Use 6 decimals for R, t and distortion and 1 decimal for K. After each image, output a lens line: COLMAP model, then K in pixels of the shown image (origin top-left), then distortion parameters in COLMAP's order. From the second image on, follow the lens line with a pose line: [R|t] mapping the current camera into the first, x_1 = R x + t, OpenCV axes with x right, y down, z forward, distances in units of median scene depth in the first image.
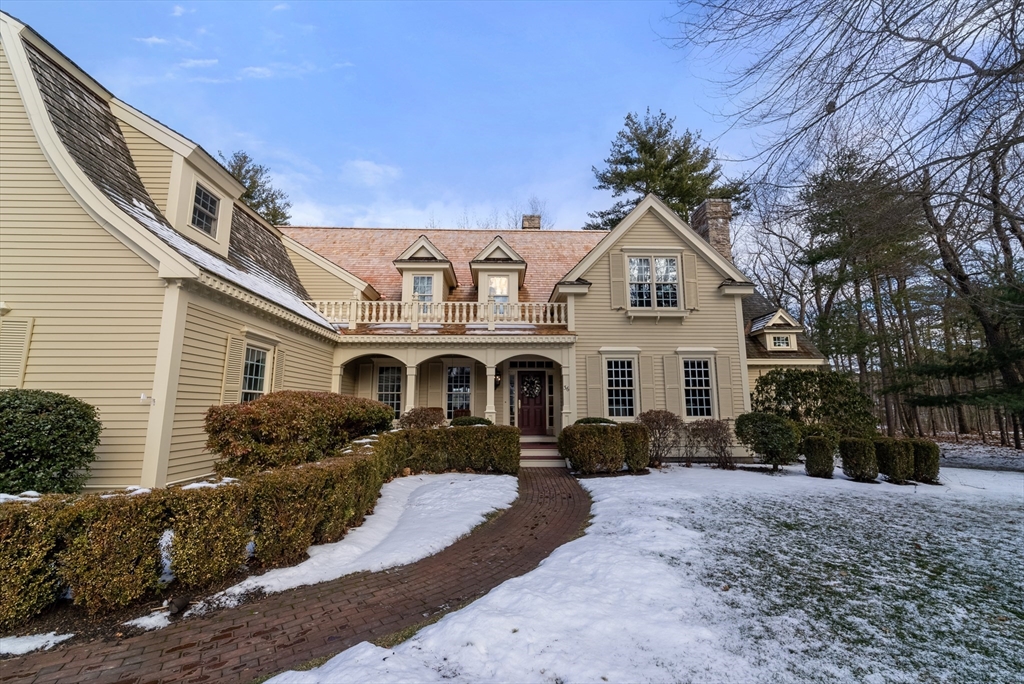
lens RADIAL K [[416.7, 0, 512.0], [0, 416.7, 342.0], [0, 0, 1]] dist [-0.001627, -0.000133]
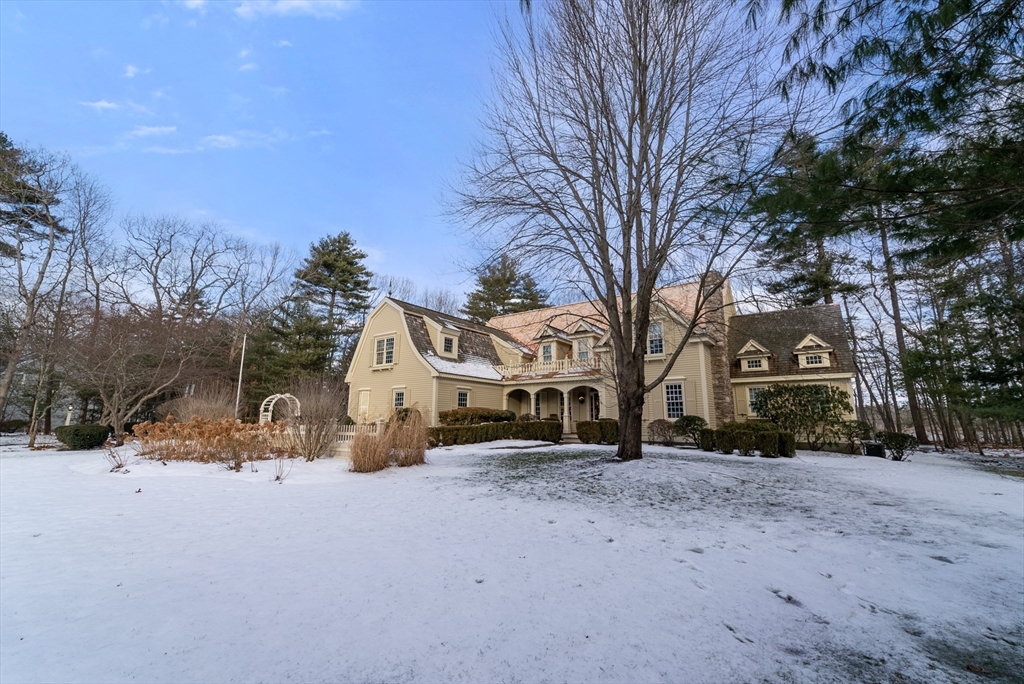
lens RADIAL K [[416.7, 0, 512.0], [0, 416.7, 342.0], [0, 0, 1]] dist [-0.001627, -0.000133]
pose [[0.779128, -0.109954, -0.617146, 0.975399], [0.090760, 0.993910, -0.062499, -0.078944], [0.620259, -0.007317, 0.784363, -0.699305]]
